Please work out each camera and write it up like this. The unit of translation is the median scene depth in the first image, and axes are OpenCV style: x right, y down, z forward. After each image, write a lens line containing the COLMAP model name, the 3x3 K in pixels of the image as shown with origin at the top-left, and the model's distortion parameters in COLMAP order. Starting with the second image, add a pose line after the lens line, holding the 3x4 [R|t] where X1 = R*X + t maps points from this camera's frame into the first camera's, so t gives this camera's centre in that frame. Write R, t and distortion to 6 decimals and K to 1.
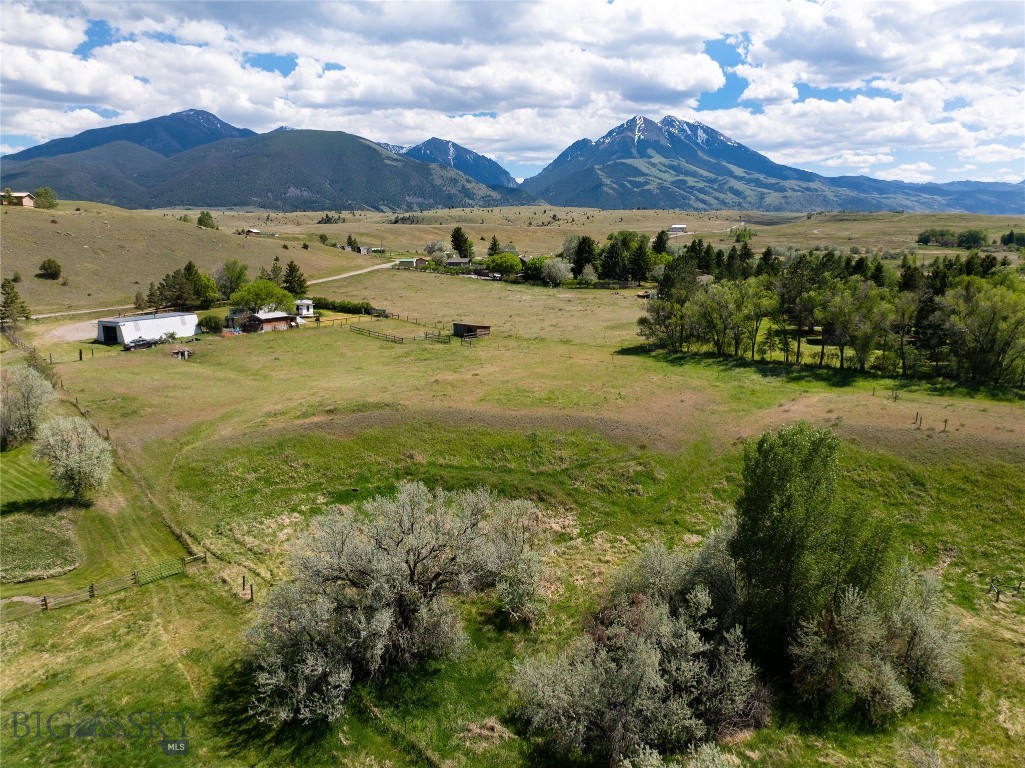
lens RADIAL K [[722.3, 0, 516.5], [0, 722.3, 381.5], [0, 0, 1]] dist [-0.034714, -0.005277]
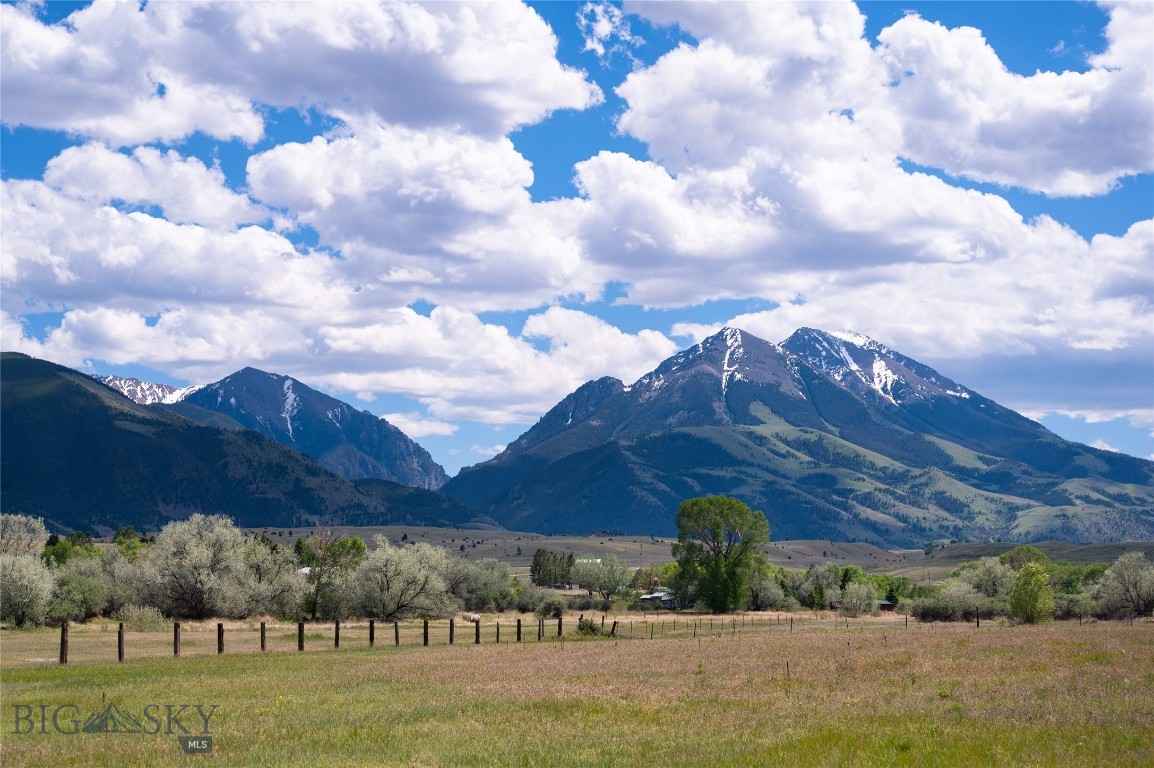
lens RADIAL K [[1872.7, 0, 577.0], [0, 1872.7, 384.0], [0, 0, 1]] dist [0.015443, 0.030498]
pose [[0.998196, 0.017580, 0.057404, 0.080334], [0.001278, 0.949724, -0.313085, 0.061776], [-0.060022, 0.312594, 0.947989, -0.237800]]
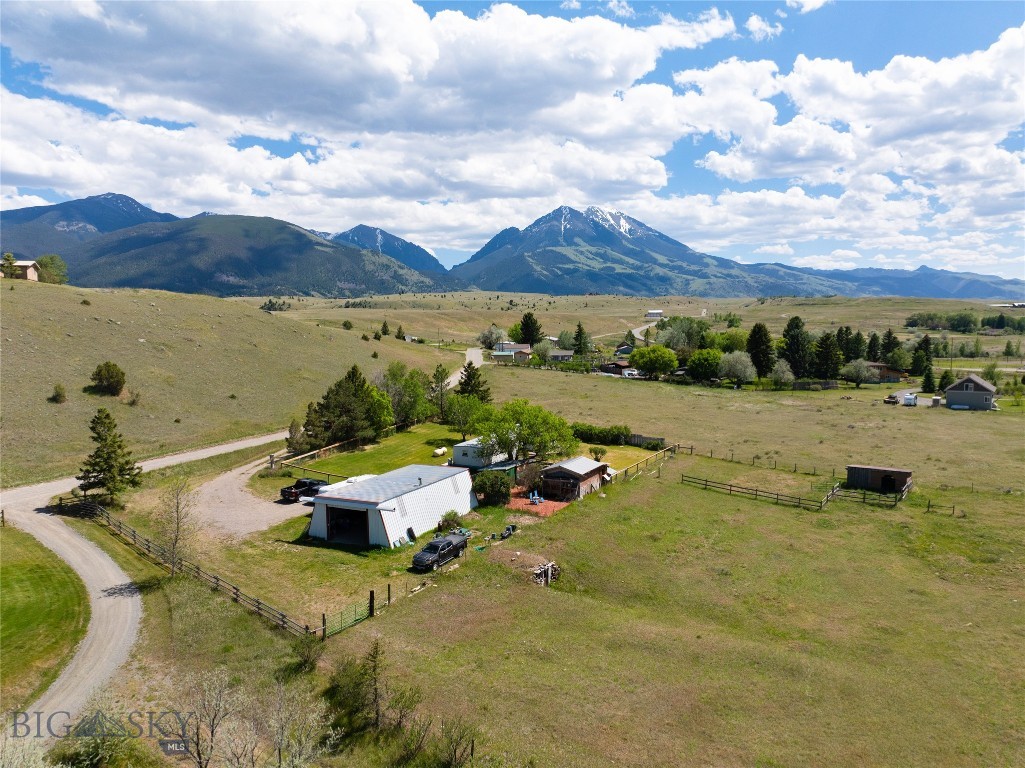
lens RADIAL K [[728.9, 0, 516.3], [0, 728.9, 380.6], [0, 0, 1]] dist [-0.033108, -0.003477]
pose [[0.994729, -0.010754, 0.101975, -0.037938], [0.022693, 0.992913, -0.116657, -0.007829], [-0.099998, 0.118356, 0.987923, 0.036467]]
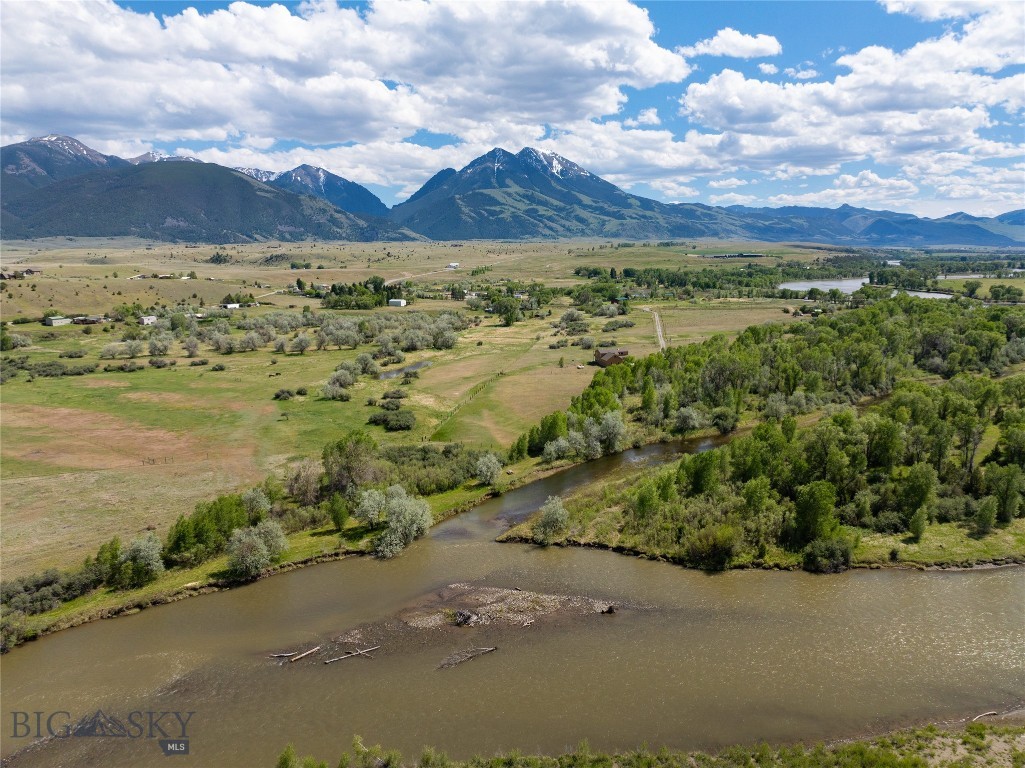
lens RADIAL K [[720.0, 0, 516.3], [0, 720.0, 388.4], [0, 0, 1]] dist [-0.030799, -0.001729]
pose [[0.986333, -0.033460, 0.161331, 0.057057], [0.036279, 0.999236, -0.014558, 0.055392], [-0.160720, 0.020212, 0.986793, -0.368749]]
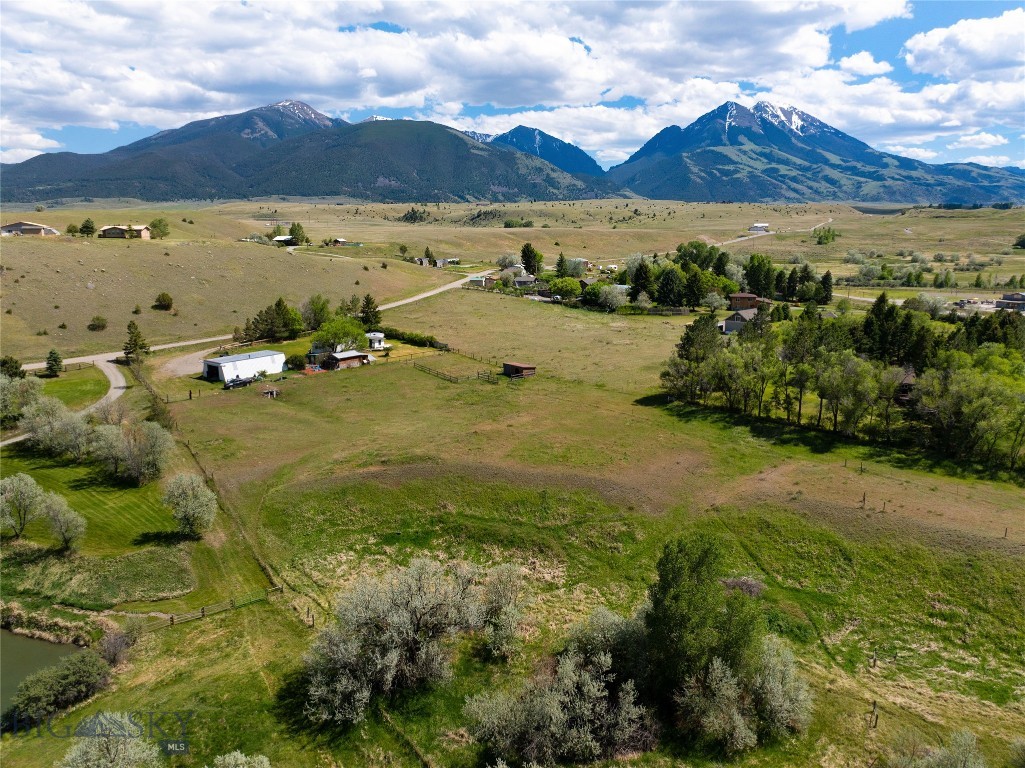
lens RADIAL K [[722.3, 0, 516.5], [0, 722.3, 381.5], [0, 0, 1]] dist [-0.034714, -0.005277]
pose [[0.993413, 0.028162, -0.111075, 0.005171], [-0.026281, 0.999486, 0.018362, -0.006488], [0.111535, -0.015322, 0.993642, -0.010428]]
